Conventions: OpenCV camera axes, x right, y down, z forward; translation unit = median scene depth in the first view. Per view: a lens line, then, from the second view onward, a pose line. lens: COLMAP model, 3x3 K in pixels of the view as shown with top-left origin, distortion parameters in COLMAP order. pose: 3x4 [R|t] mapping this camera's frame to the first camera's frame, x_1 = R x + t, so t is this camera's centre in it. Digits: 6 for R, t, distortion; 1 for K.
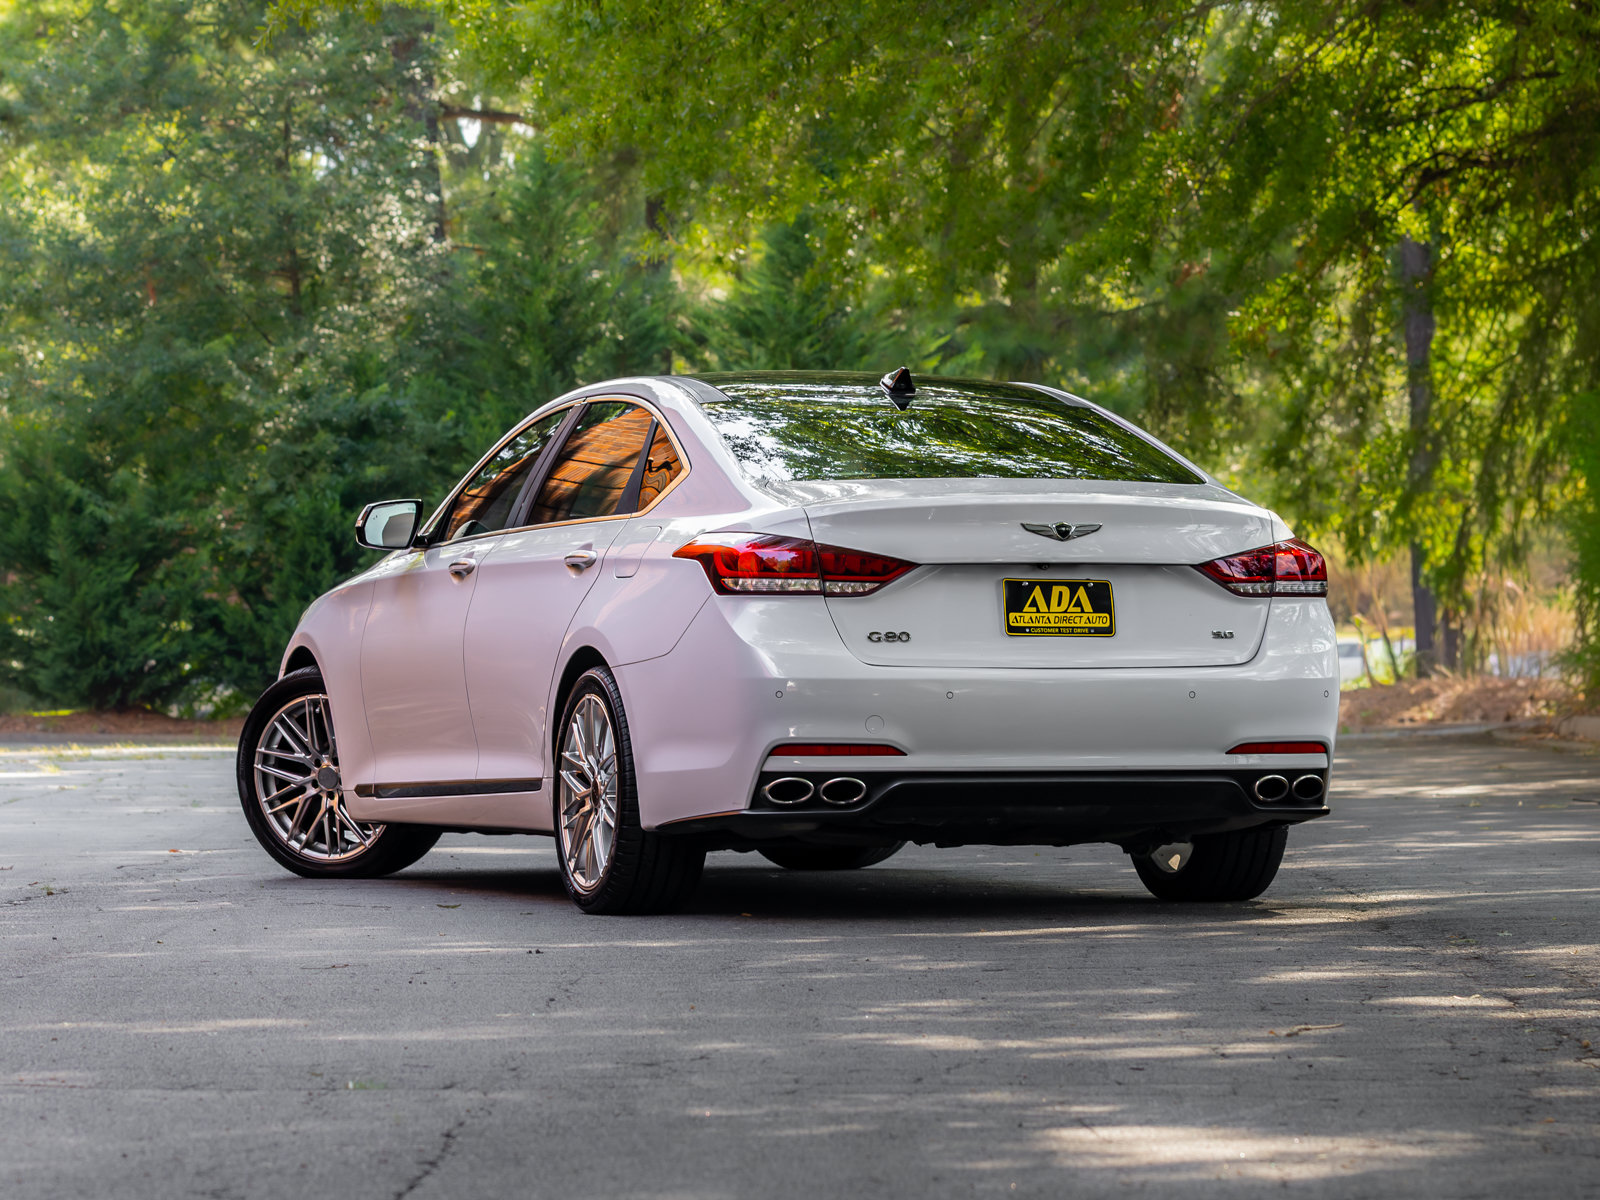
lens RADIAL K [[7705.5, 0, 842.9], [0, 7705.5, 528.0], [0, 0, 1]] dist [0.192128, 4.886783]
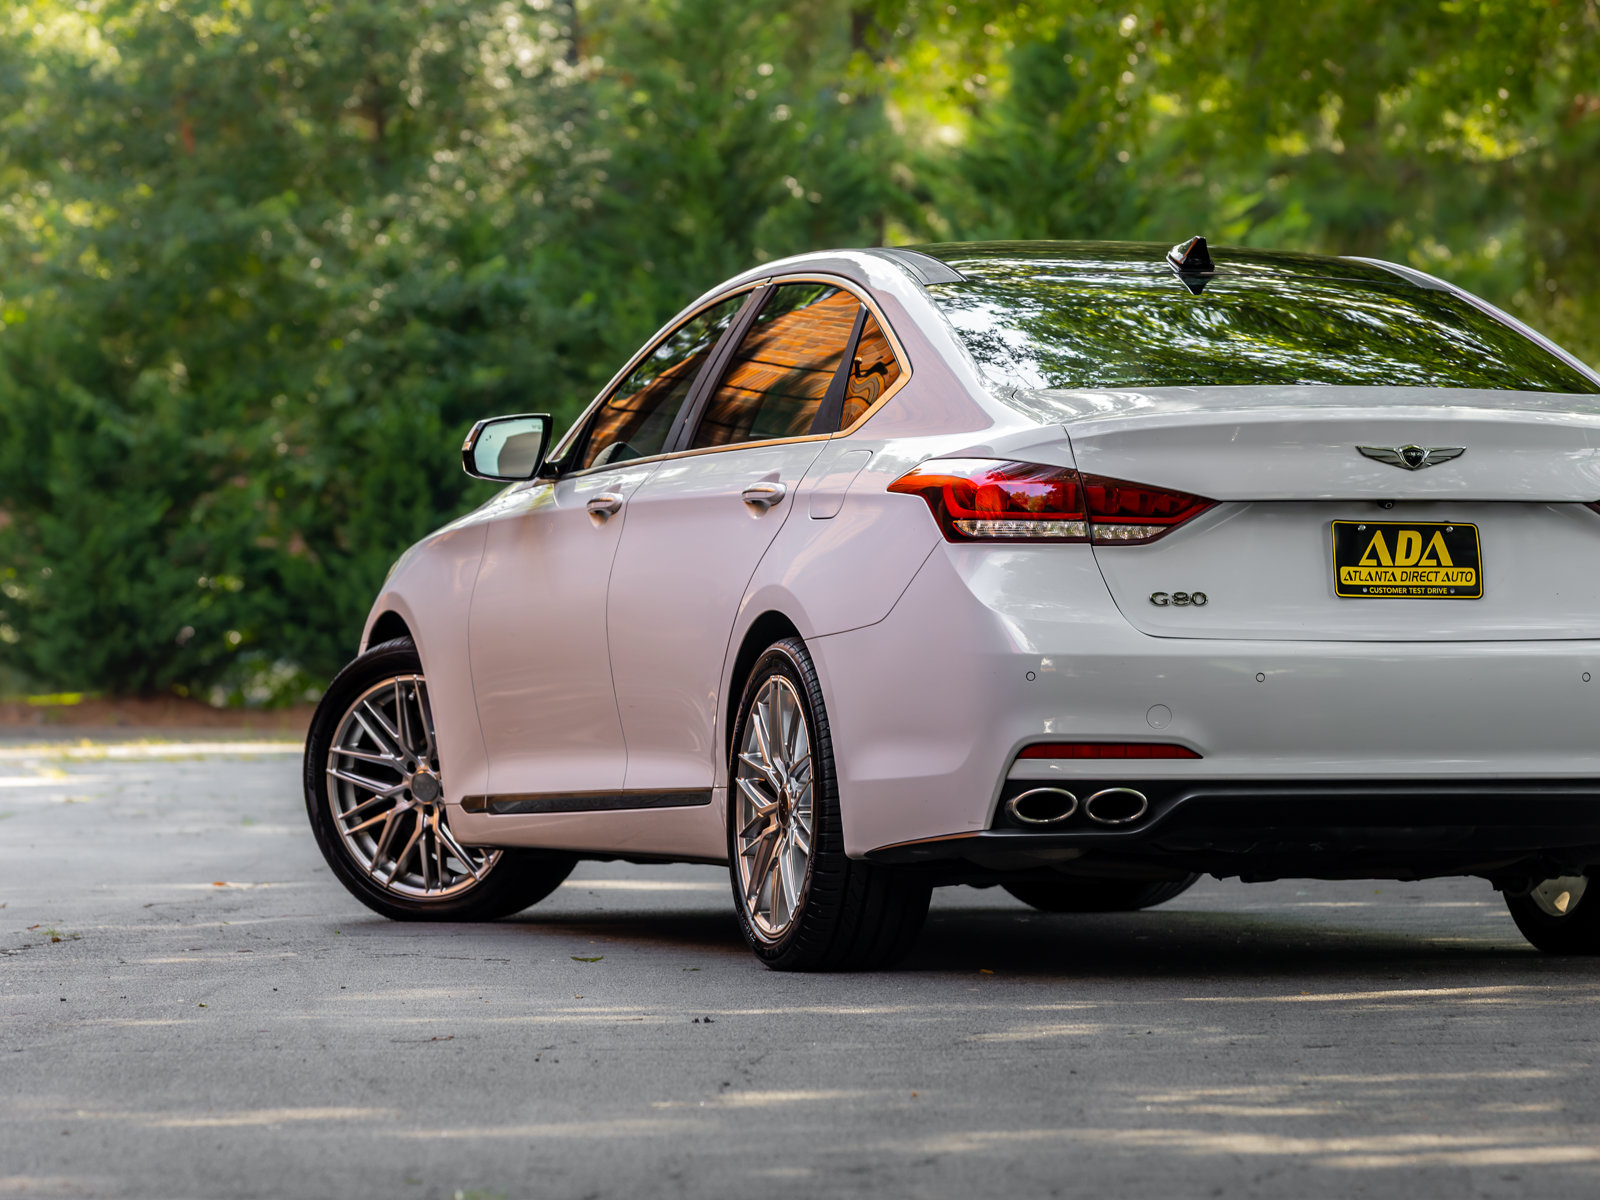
lens RADIAL K [[10332.0, 0, 801.3], [0, 10332.0, 597.2], [0, 0, 1]] dist [0.098036, -11.153172]
pose [[0.999533, 0.001133, -0.030531, 0.000054], [-0.000707, 0.999902, 0.013983, 0.000030], [0.030544, -0.013955, 0.999436, 0.002137]]
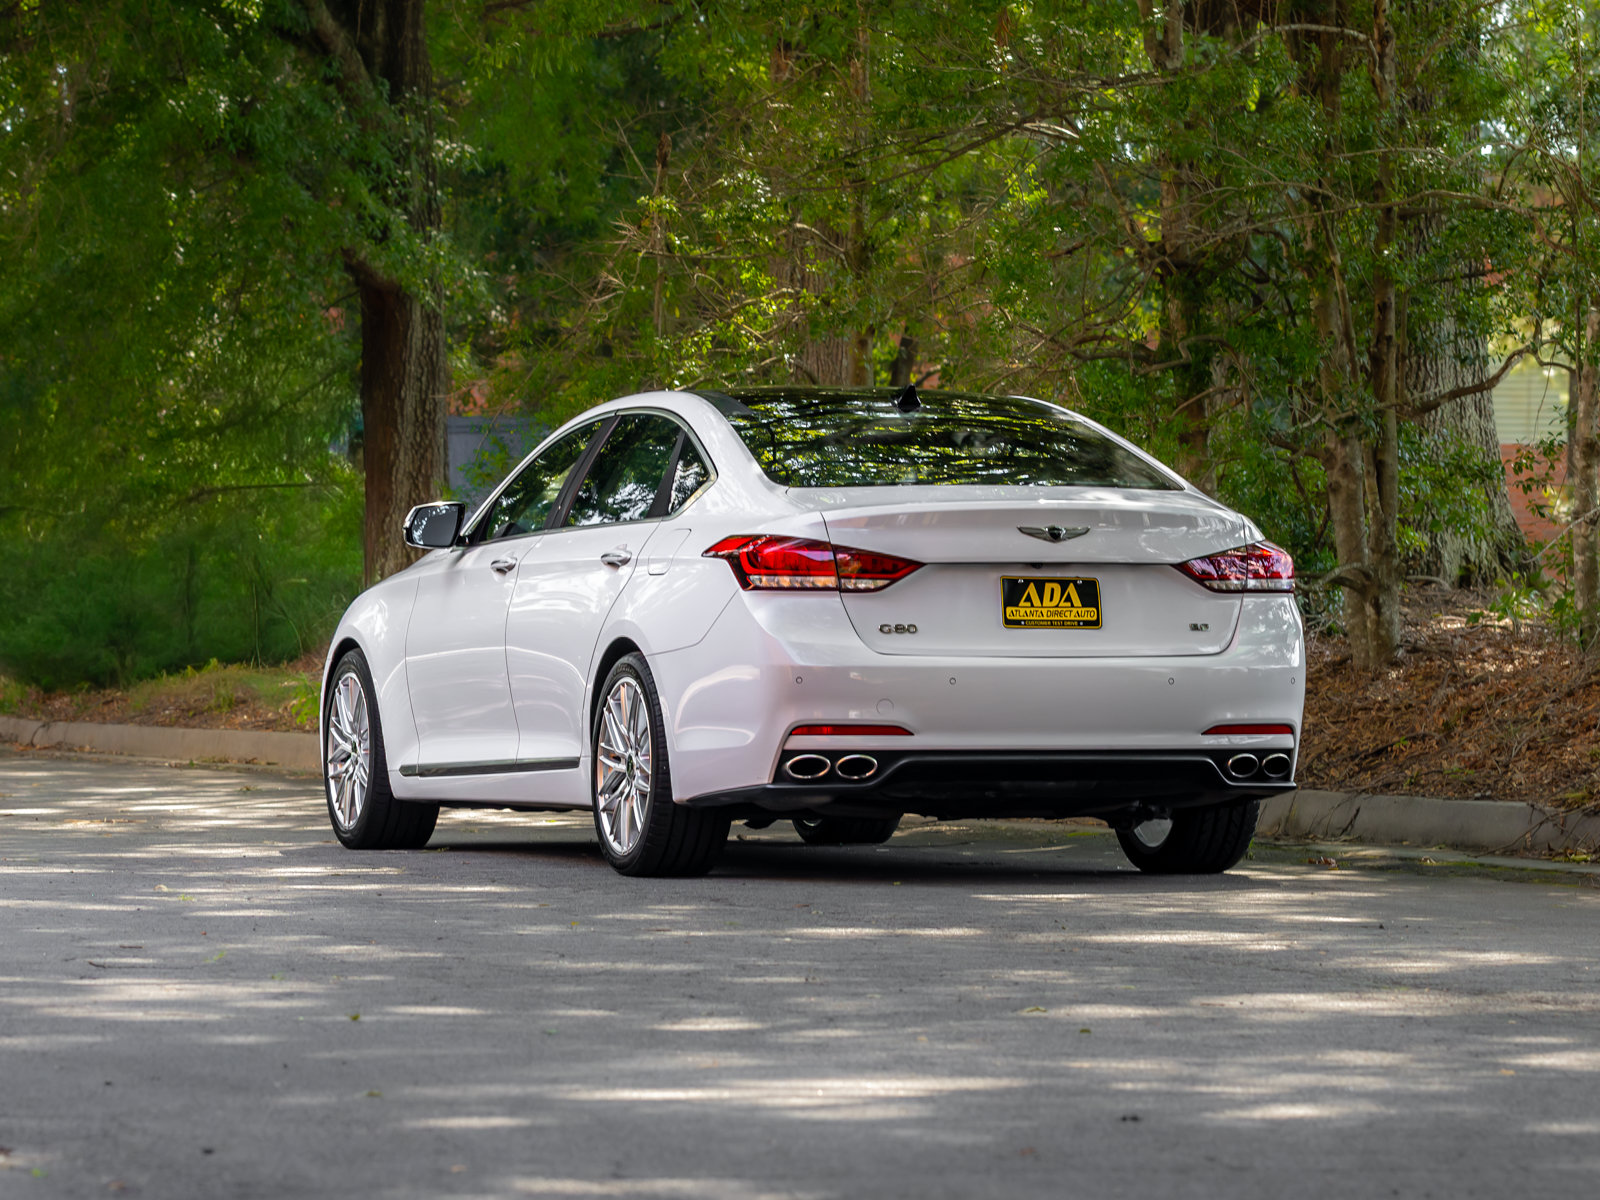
lens RADIAL K [[10190.2, 0, 881.4], [0, 10190.2, 600.0], [0, 0, 1]] dist [0.088230, 8.377272]
pose [[0.999948, 0.001671, 0.010088, -0.011241], [-0.001779, 0.999941, 0.010700, -0.005729], [-0.010070, -0.010718, 0.999892, -0.469033]]
